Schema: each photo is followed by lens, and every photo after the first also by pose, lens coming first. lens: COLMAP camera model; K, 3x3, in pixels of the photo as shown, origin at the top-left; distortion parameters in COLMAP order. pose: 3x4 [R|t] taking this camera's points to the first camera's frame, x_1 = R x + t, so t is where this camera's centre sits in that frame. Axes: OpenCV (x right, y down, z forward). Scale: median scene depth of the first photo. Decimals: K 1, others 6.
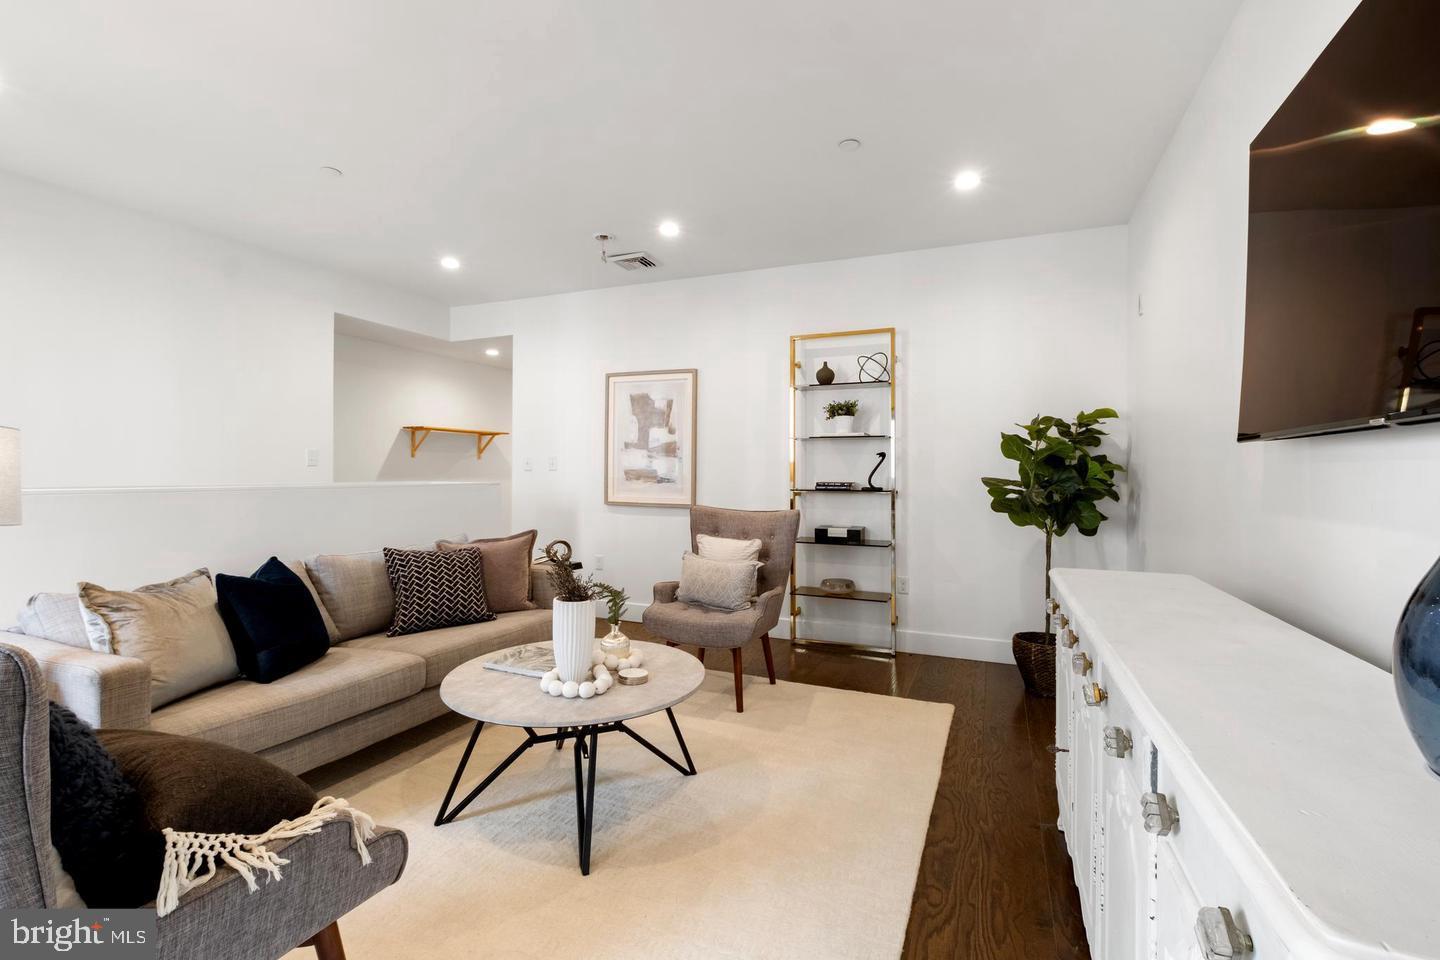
lens RADIAL K [[662.7, 0, 717.6], [0, 662.7, 456.4], [0, 0, 1]] dist [0.000679, -0.000212]
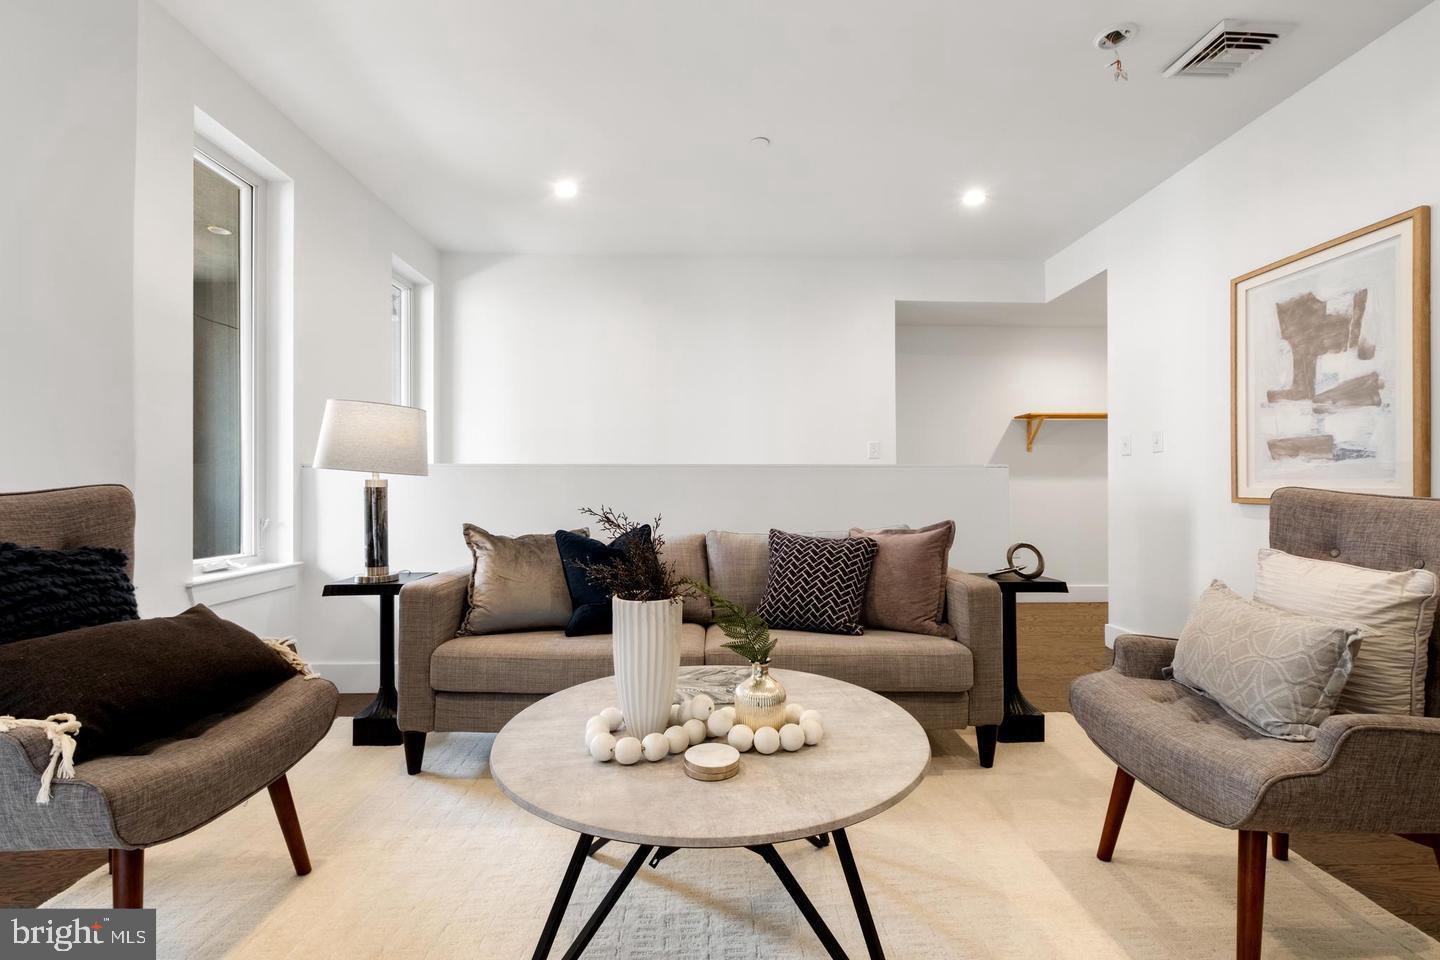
lens RADIAL K [[636.9, 0, 713.9], [0, 636.9, 485.0], [0, 0, 1]] dist [-0.002618, -0.000091]
pose [[0.416560, -0.012972, -0.909016, 0.156972], [0.023830, 0.999710, -0.003346, 0.049927], [0.908796, -0.020268, 0.416748, 0.359423]]
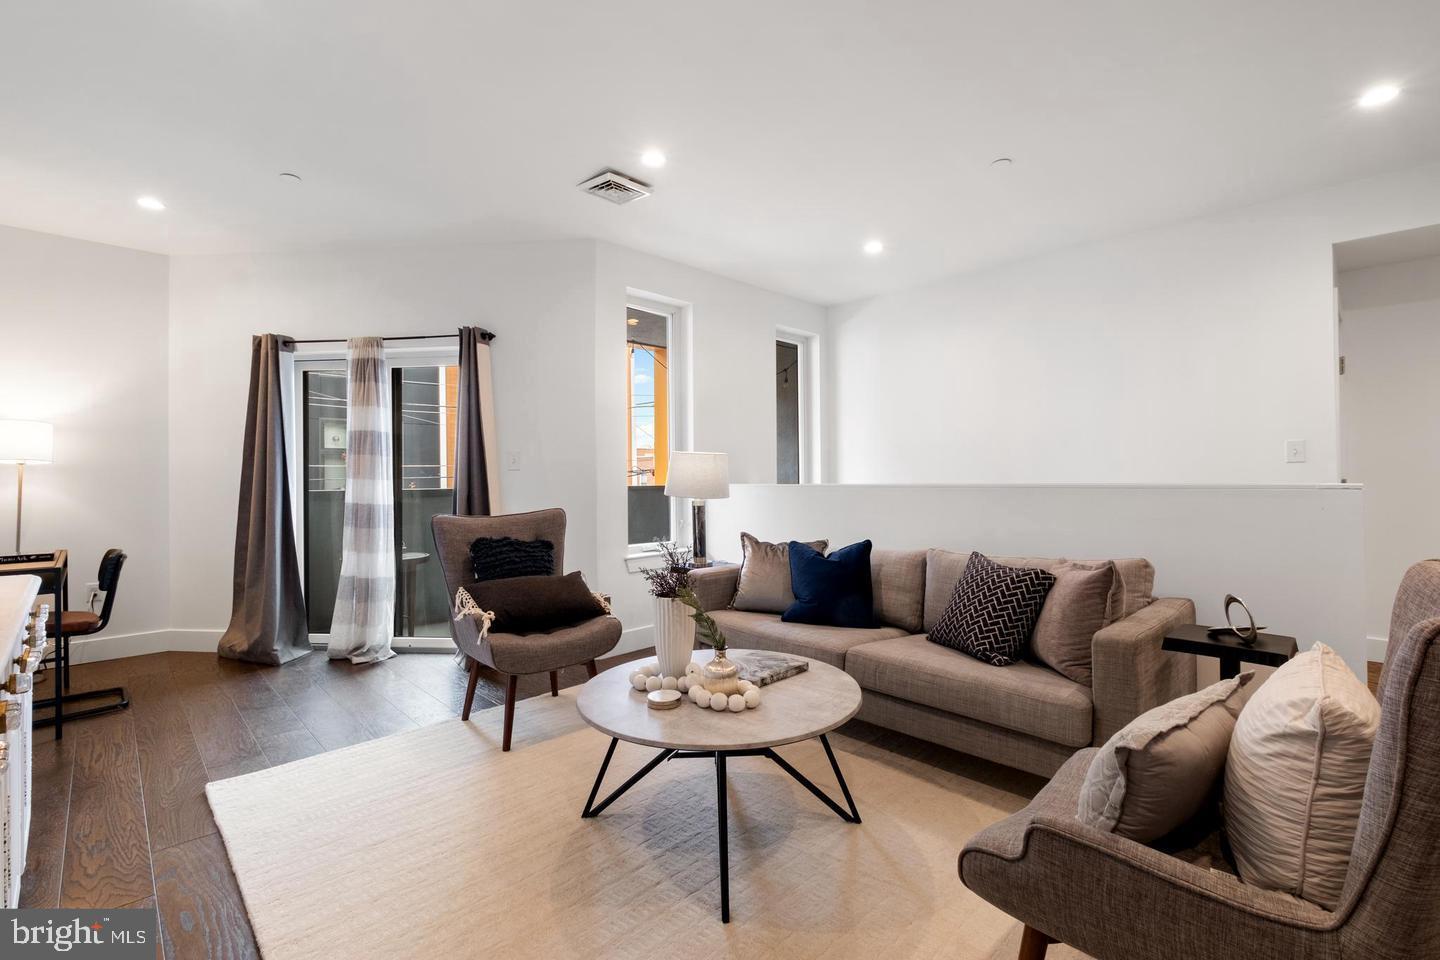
lens RADIAL K [[624.2, 0, 721.0], [0, 624.2, 470.0], [0, 0, 1]] dist [0.000047, -0.000636]
pose [[-0.379845, -0.015377, -0.924922, 0.280387], [0.029375, 0.999157, -0.028674, 0.023902], [0.924584, -0.038061, -0.379073, 0.634330]]
